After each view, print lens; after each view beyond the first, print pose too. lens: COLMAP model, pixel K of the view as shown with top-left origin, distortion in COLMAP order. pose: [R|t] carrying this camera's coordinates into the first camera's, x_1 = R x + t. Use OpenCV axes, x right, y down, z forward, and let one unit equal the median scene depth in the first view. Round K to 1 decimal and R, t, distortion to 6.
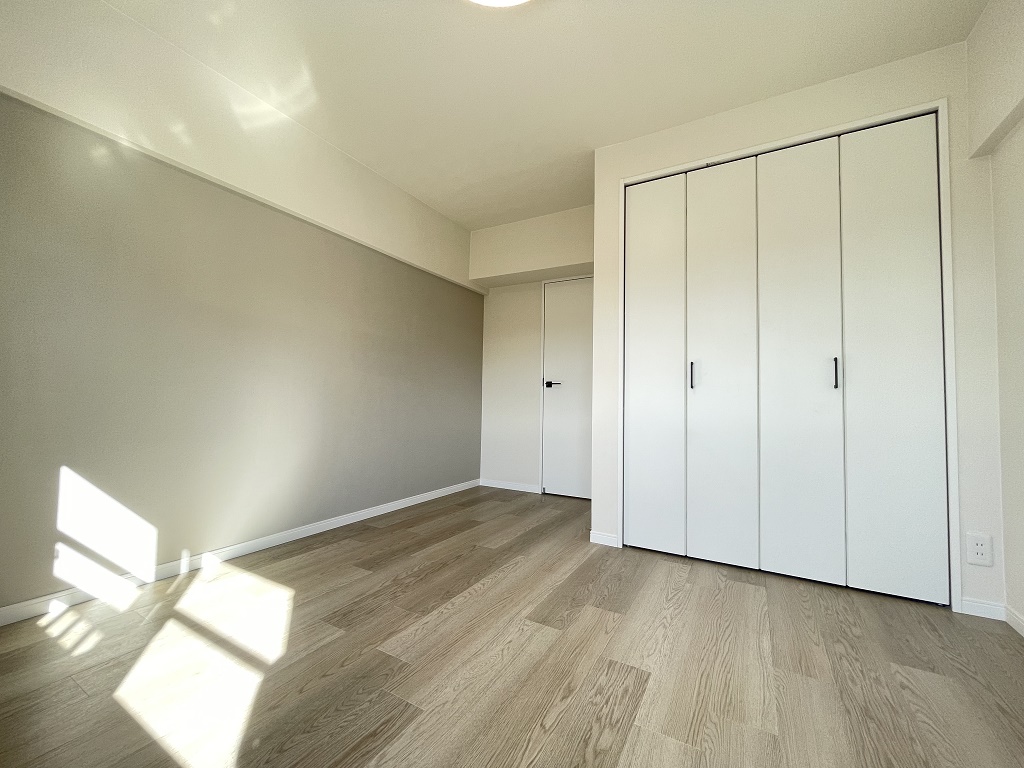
lens RADIAL K [[412.2, 0, 511.1], [0, 412.2, 384.2], [0, 0, 1]] dist [0.002064, 0.000080]
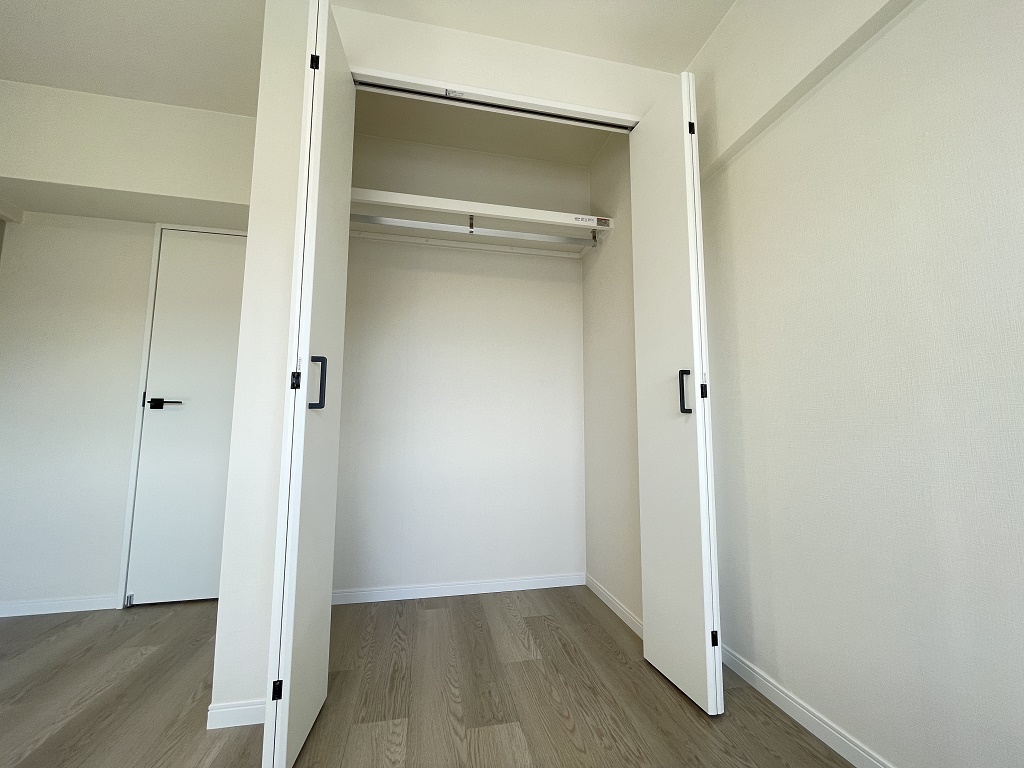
lens RADIAL K [[412.2, 0, 510.1], [0, 412.2, 386.6], [0, 0, 1]] dist [0.002064, 0.000080]
pose [[0.744679, 0.059859, 0.664733, 0.079065], [-0.018026, 0.997411, -0.069622, 0.008371], [-0.667179, 0.039863, 0.743830, 0.277127]]
